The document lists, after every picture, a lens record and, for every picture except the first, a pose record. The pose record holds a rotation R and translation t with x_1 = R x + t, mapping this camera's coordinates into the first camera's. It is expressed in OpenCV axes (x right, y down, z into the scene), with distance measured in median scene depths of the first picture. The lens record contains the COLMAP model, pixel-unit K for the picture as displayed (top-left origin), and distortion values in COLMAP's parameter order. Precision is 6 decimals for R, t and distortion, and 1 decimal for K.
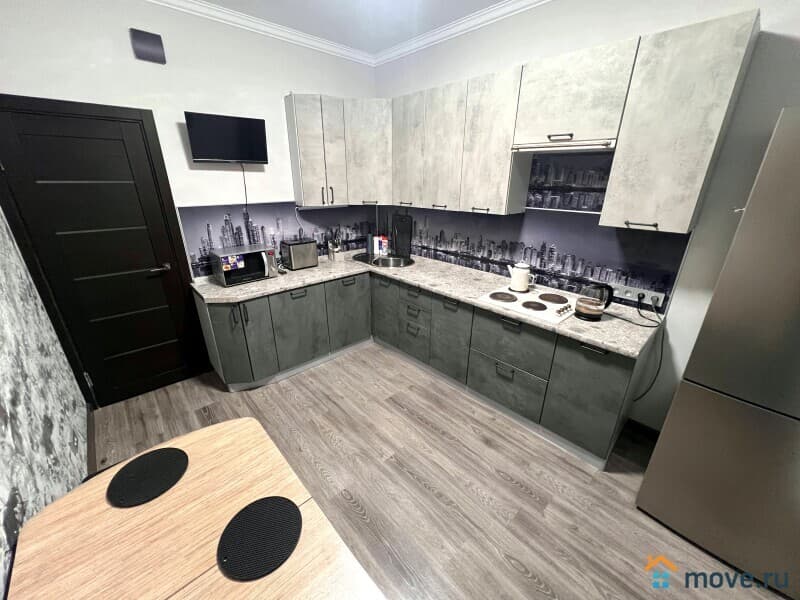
lens RADIAL K [[318.6, 0, 399.3], [0, 318.6, 299.6], [0, 0, 1]] dist [-0.001338, -0.000197]
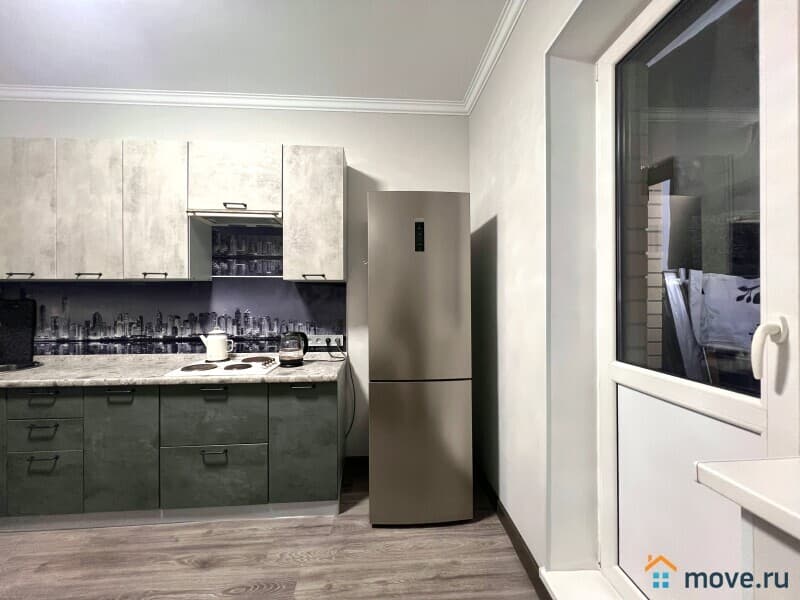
lens RADIAL K [[319.0, 0, 398.0], [0, 319.0, 299.8], [0, 0, 1]] dist [-0.000856, 0.000369]
pose [[0.629641, -0.007946, 0.776845, -0.001886], [0.283887, 0.933149, -0.220549, 0.163613], [-0.723160, 0.359403, 0.589805, 0.045088]]
